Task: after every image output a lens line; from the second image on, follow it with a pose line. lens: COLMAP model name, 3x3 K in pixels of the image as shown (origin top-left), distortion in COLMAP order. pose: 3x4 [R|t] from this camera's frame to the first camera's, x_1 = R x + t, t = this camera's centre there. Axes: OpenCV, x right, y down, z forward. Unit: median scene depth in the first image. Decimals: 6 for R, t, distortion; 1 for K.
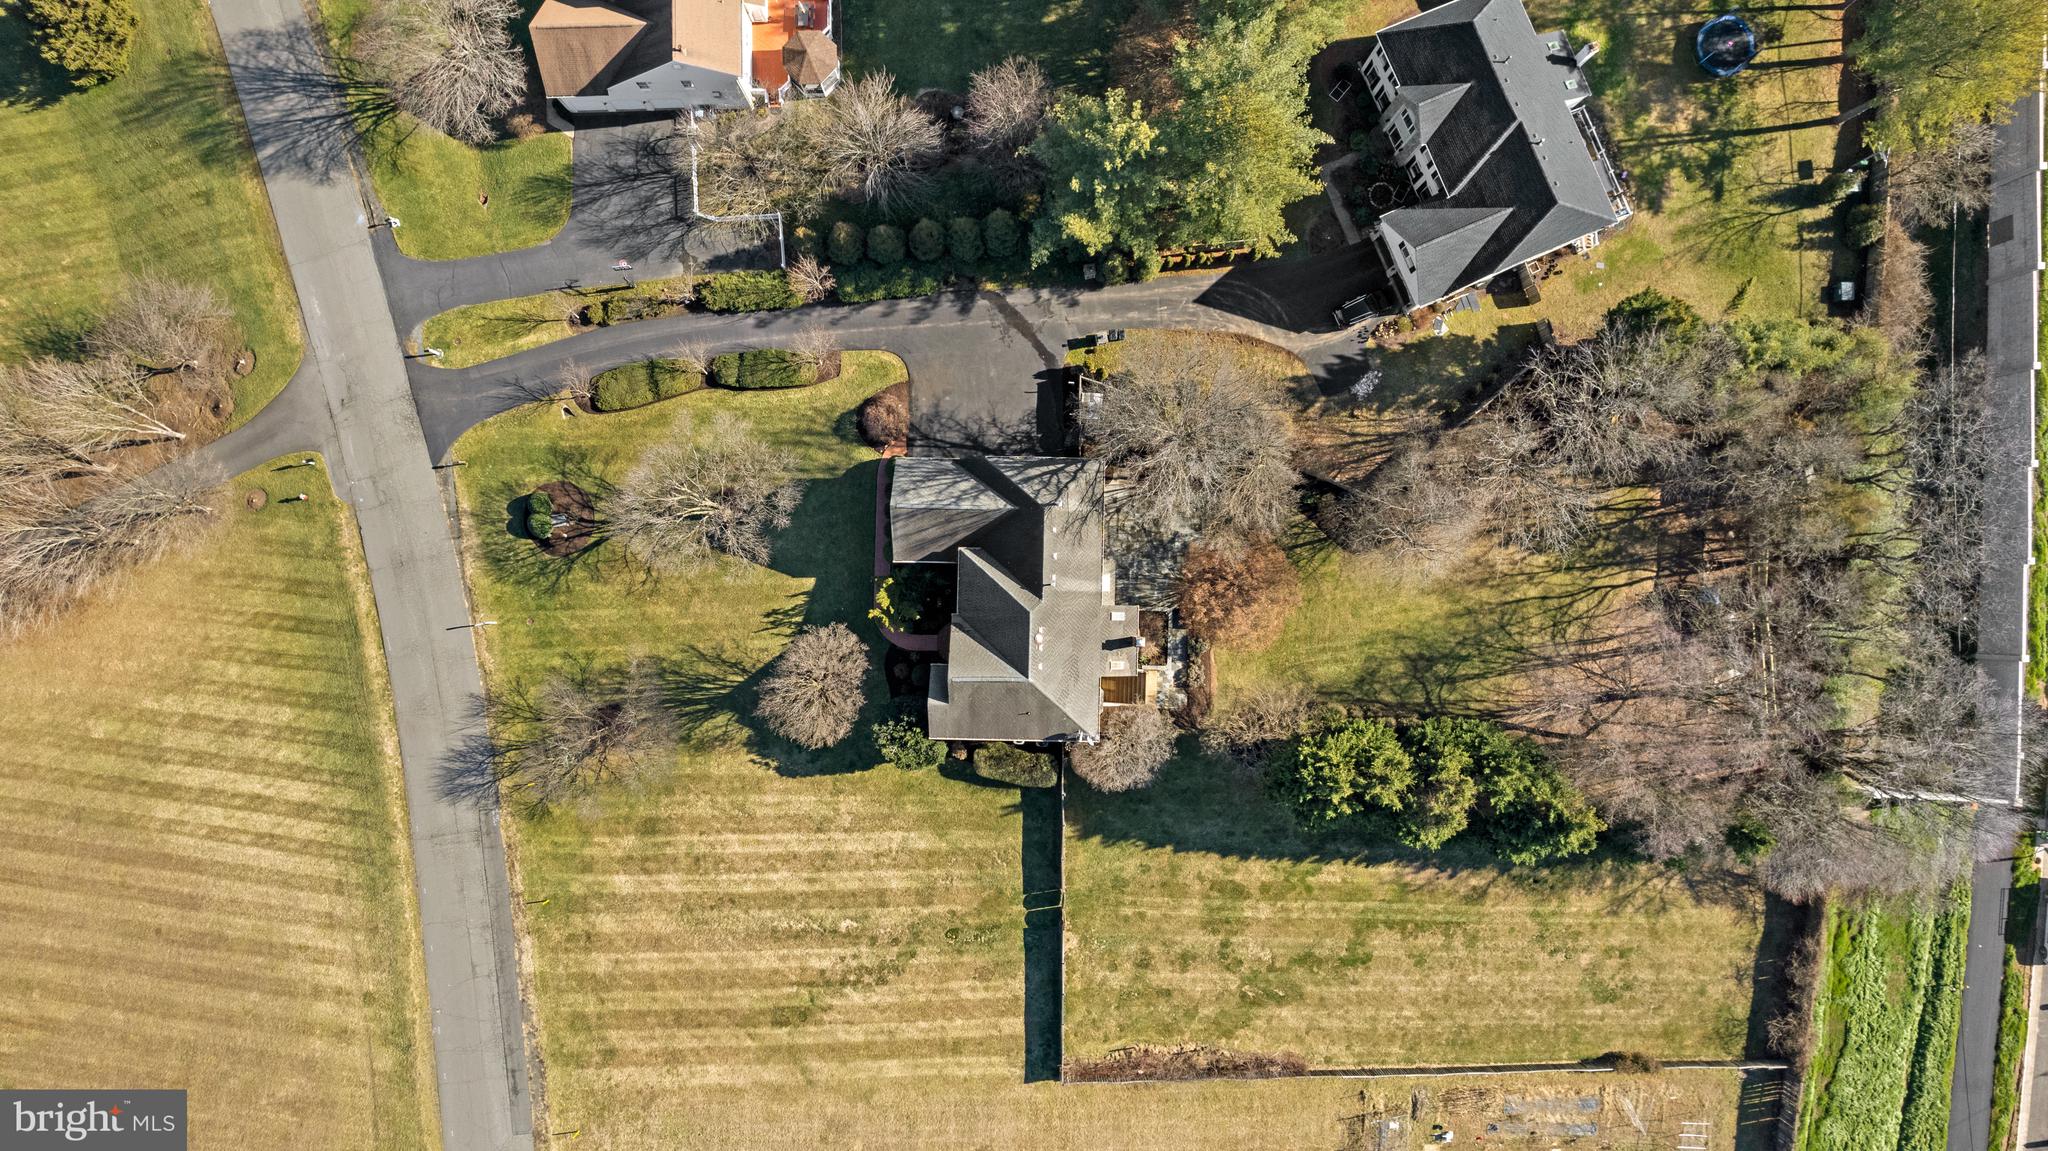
lens RADIAL K [[1329.0, 0, 1044.7], [0, 1329.0, 567.2], [0, 0, 1]] dist [-0.070070, 0.059566]
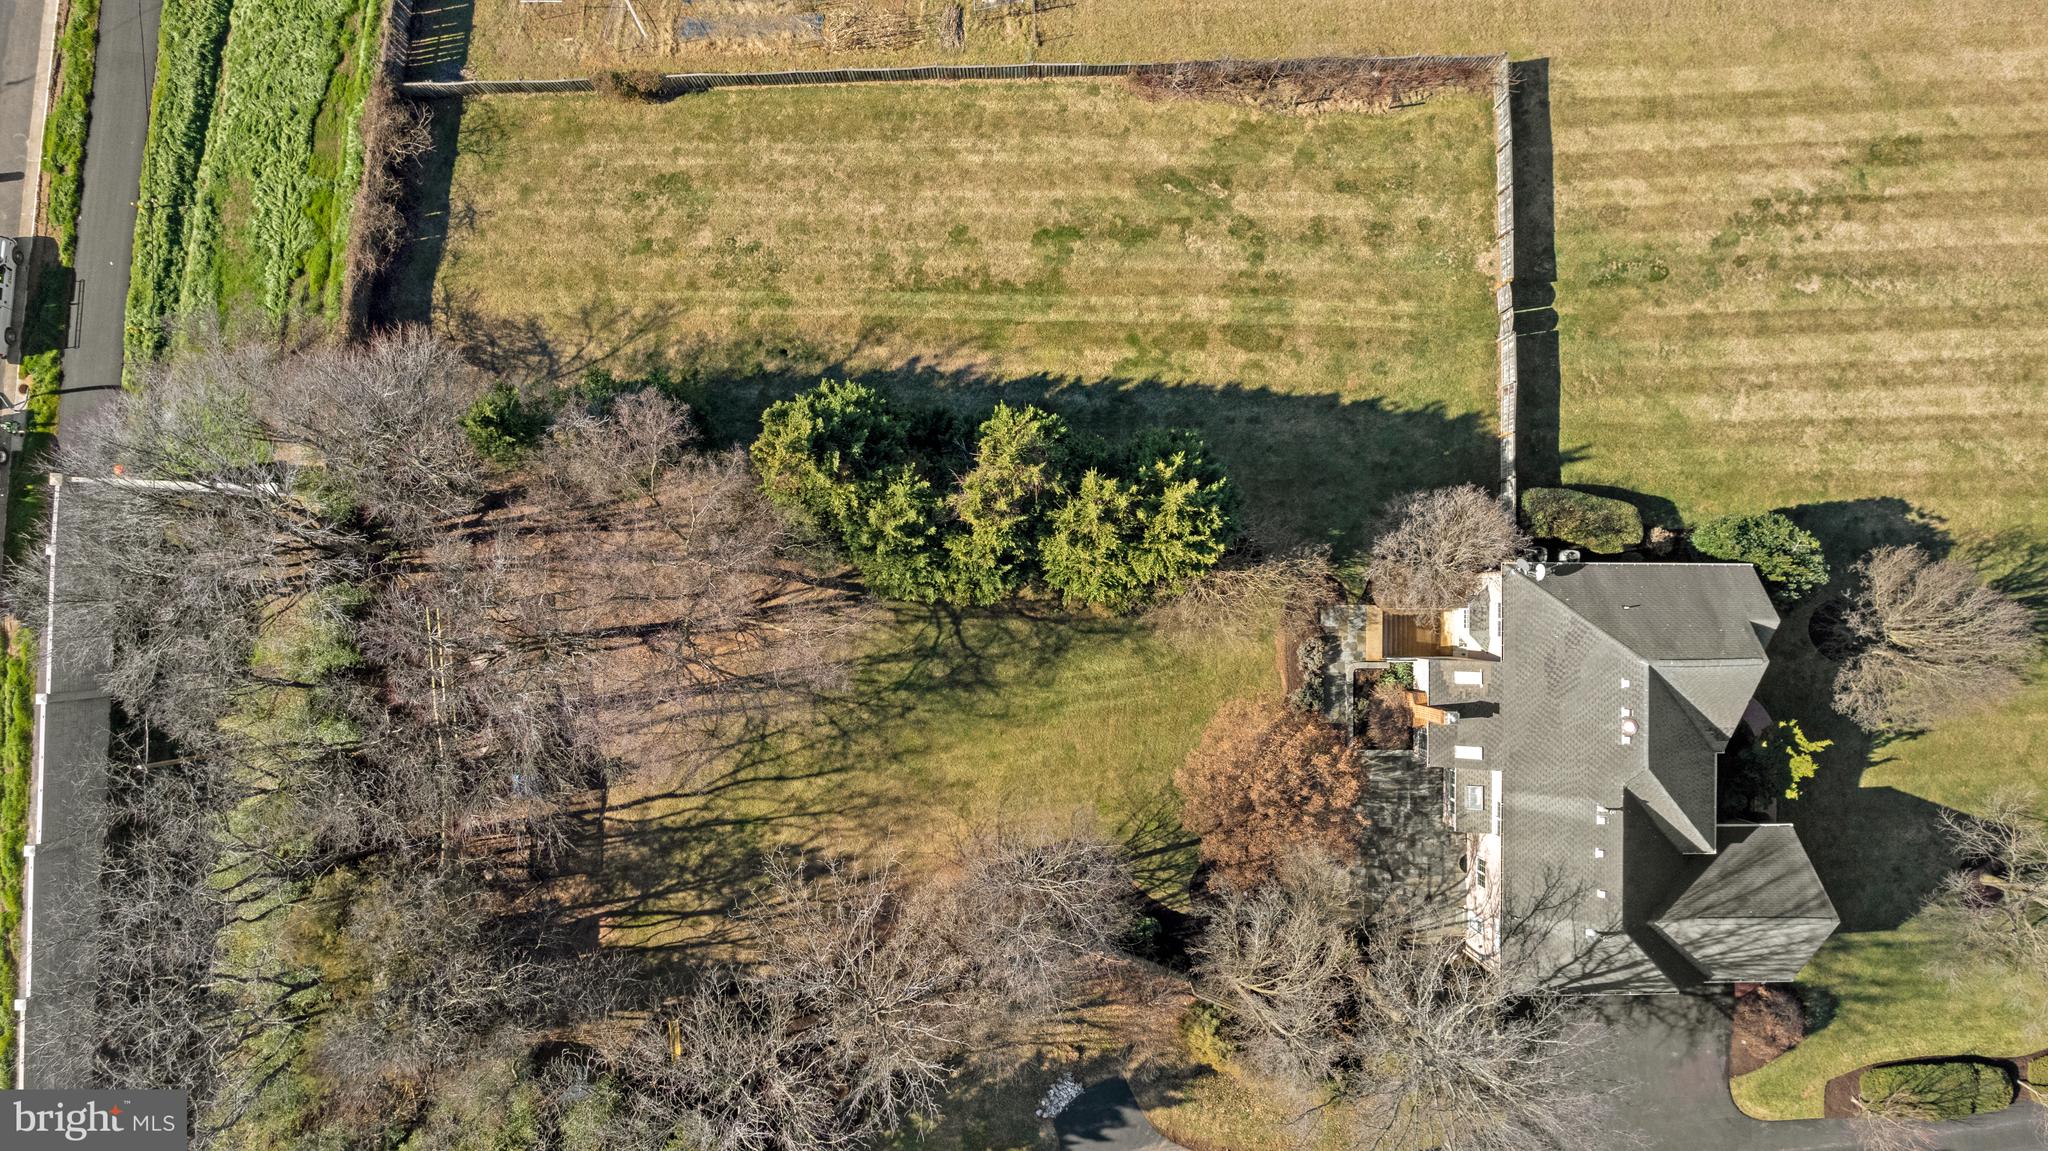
lens RADIAL K [[1332.9, 0, 1026.7], [0, 1332.9, 589.6], [0, 0, 1]] dist [-0.072906, 0.060089]
pose [[-0.999537, 0.015407, -0.026229, 0.275373], [-0.016490, -0.999000, 0.041552, 0.089451], [-0.025562, 0.041965, 0.998792, 0.331779]]
